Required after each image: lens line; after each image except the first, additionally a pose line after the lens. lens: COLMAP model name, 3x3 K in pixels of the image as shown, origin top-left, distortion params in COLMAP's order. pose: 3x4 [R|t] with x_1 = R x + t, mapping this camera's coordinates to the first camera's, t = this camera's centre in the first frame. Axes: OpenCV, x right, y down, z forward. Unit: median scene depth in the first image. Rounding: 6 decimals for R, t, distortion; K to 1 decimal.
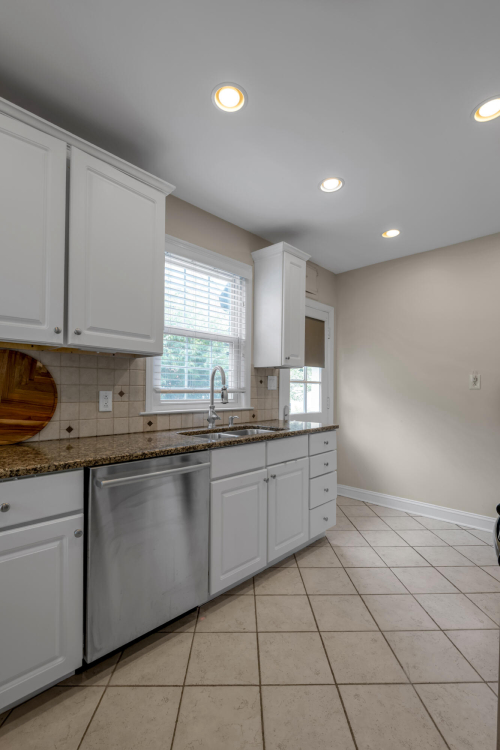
lens RADIAL K [[338.8, 0, 243.1], [0, 338.8, 392.5], [0, 0, 1]] dist [-0.010039, 0.000210]
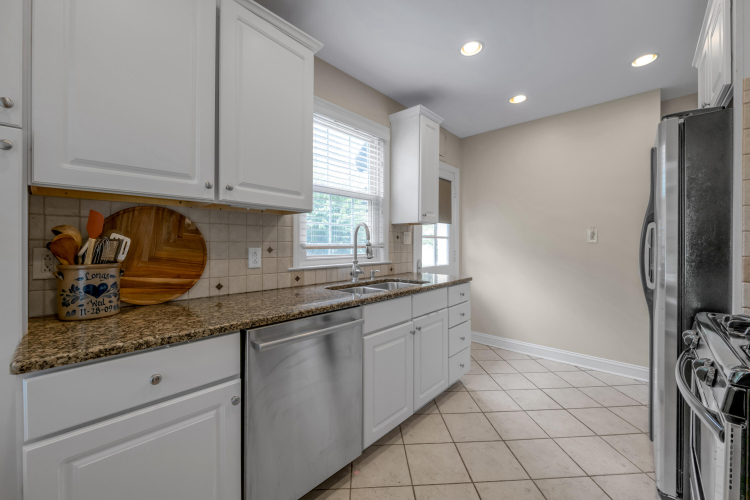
lens RADIAL K [[294.7, 0, 375.1], [0, 294.7, 248.5], [0, 0, 1]] dist [-0.009055, -0.000534]
pose [[0.999109, -0.006538, 0.041687, -0.078358], [0.006164, 0.999939, 0.009115, -0.006919], [-0.041744, -0.008850, 0.999089, 0.101587]]
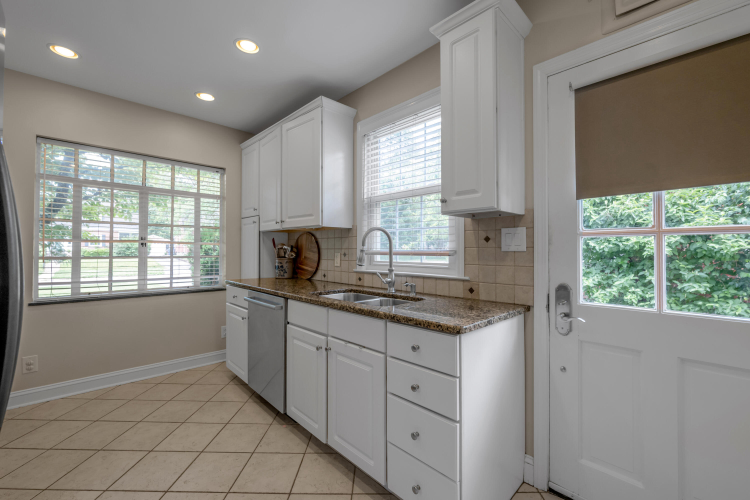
lens RADIAL K [[305.2, 0, 373.8], [0, 305.2, 246.6], [0, 0, 1]] dist [-0.002866, 0.000296]
pose [[-0.008597, -0.016229, -0.999831, 0.866801], [-0.003947, 0.999861, -0.016195, -0.009503], [0.999955, 0.003807, -0.008660, 1.092593]]
